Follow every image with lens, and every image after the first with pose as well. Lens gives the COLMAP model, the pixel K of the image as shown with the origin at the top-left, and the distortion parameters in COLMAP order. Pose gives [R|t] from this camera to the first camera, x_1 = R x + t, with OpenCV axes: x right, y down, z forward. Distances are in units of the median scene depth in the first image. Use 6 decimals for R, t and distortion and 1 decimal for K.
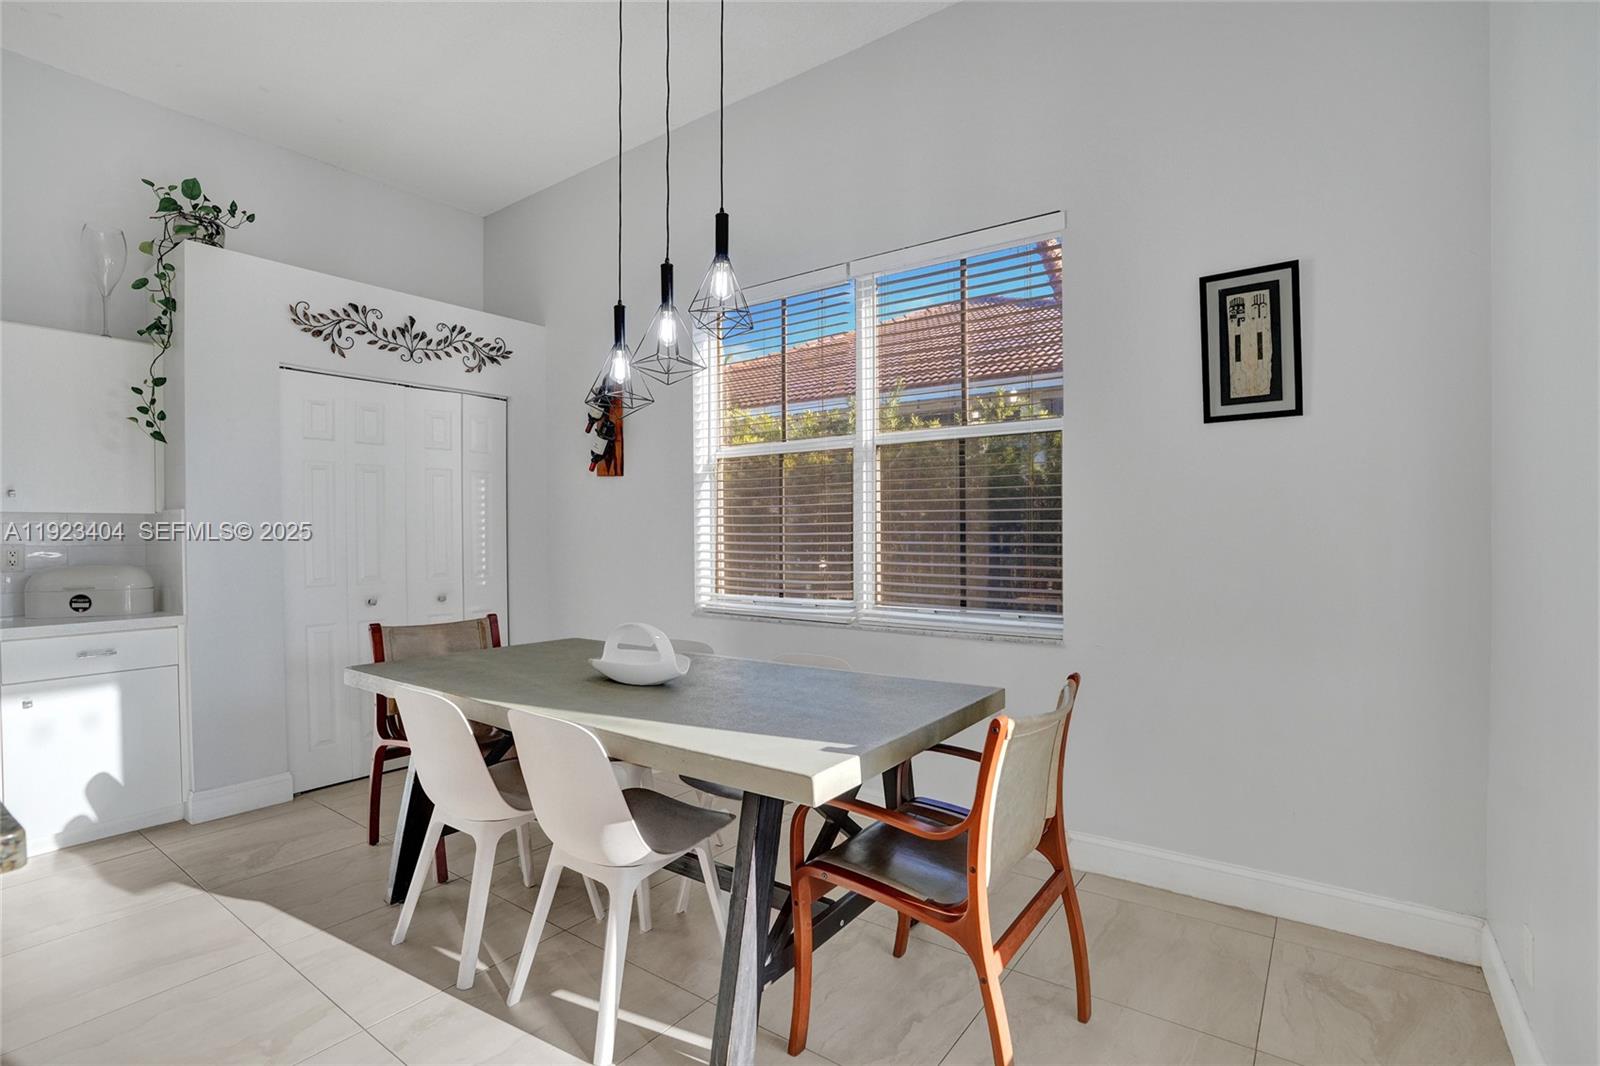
lens RADIAL K [[748.2, 0, 802.6], [0, 748.2, 541.8], [0, 0, 1]] dist [-0.076237, 0.031204]
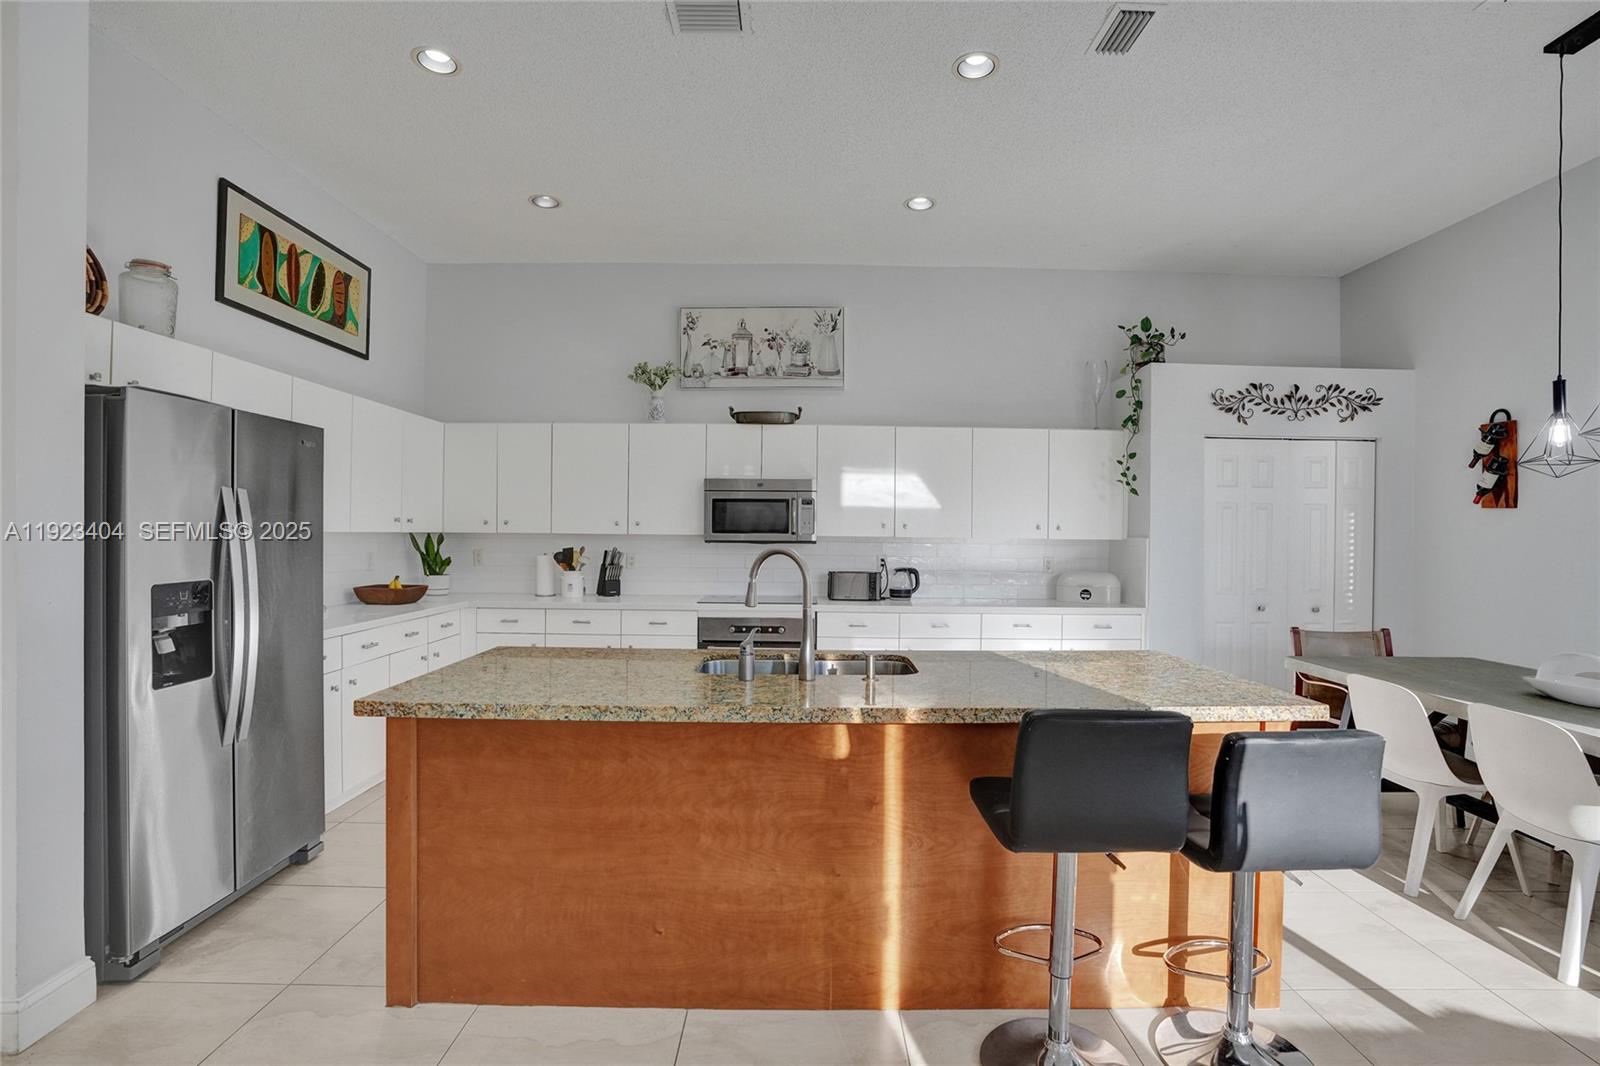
lens RADIAL K [[741.6, 0, 800.0], [0, 741.6, 533.0], [0, 0, 1]] dist [-0.074288, 0.029660]
pose [[0.586648, 0.015134, -0.809700, -0.032221], [-0.024223, 0.999706, 0.001135, -0.036276], [0.809479, 0.018947, 0.586842, -0.456417]]
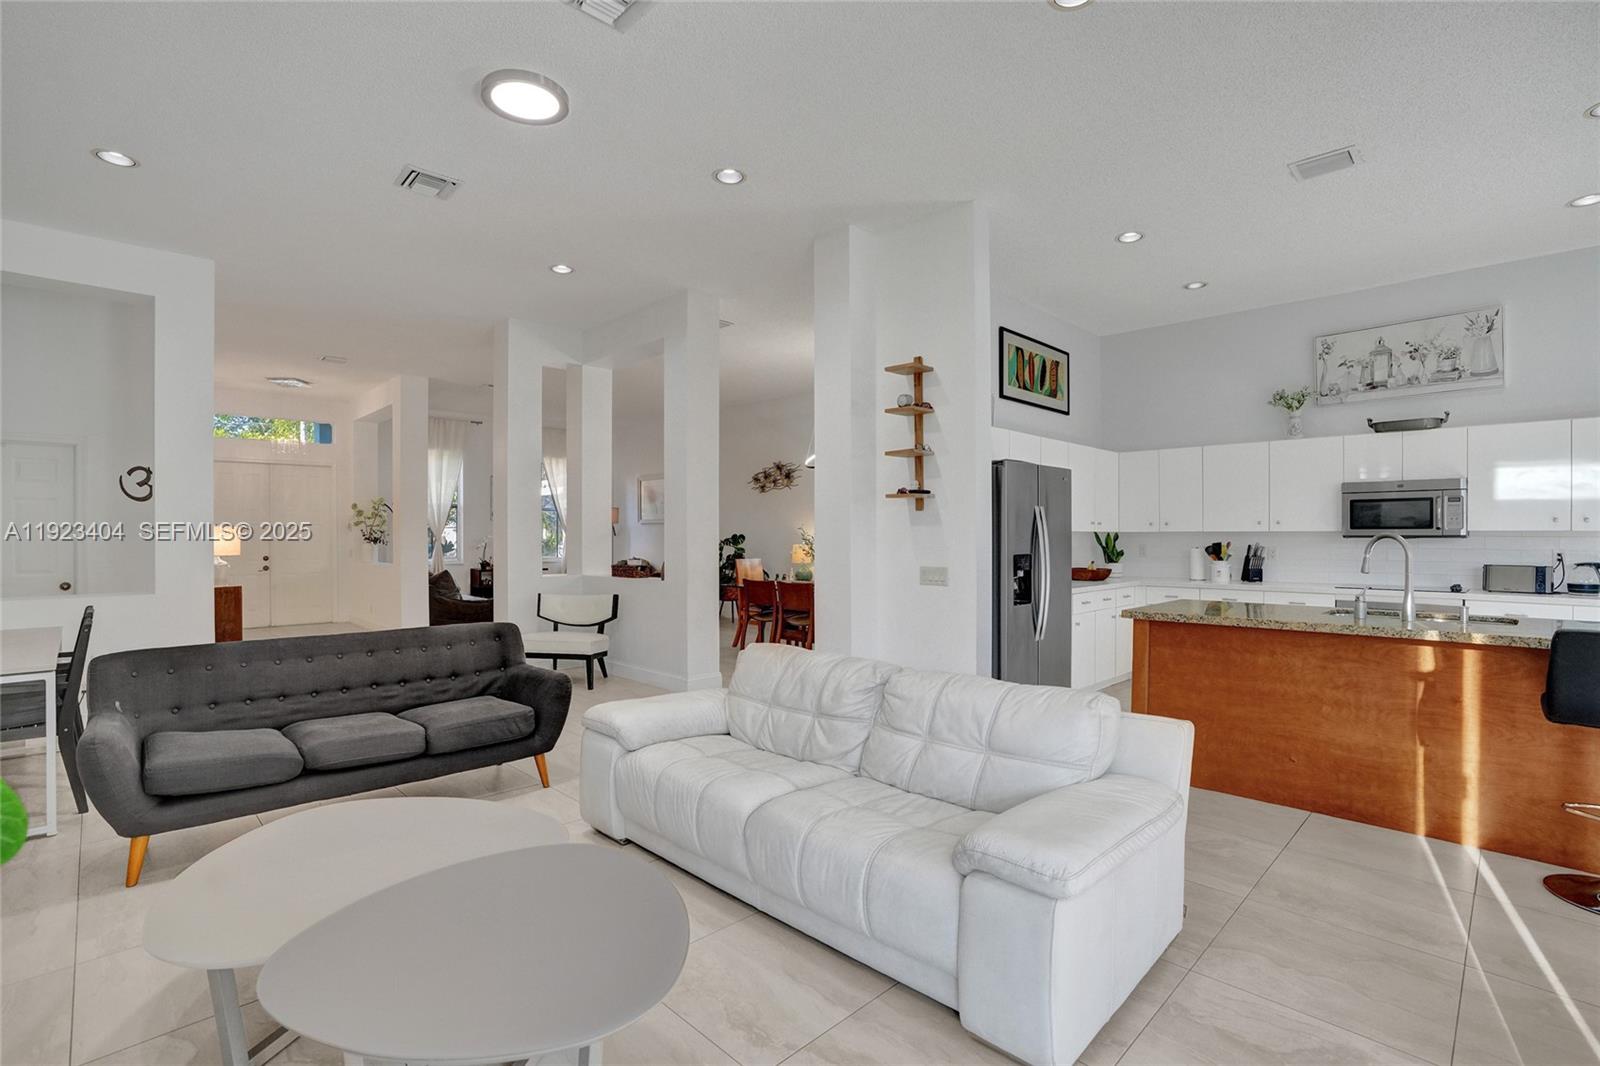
lens RADIAL K [[748.2, 0, 802.6], [0, 748.2, 541.8], [0, 0, 1]] dist [-0.076237, 0.031204]
pose [[-0.162846, 0.016720, -0.986510, 0.529863], [-0.009669, 0.999781, 0.018541, -0.020412], [0.986604, 0.012558, -0.162649, -0.710992]]
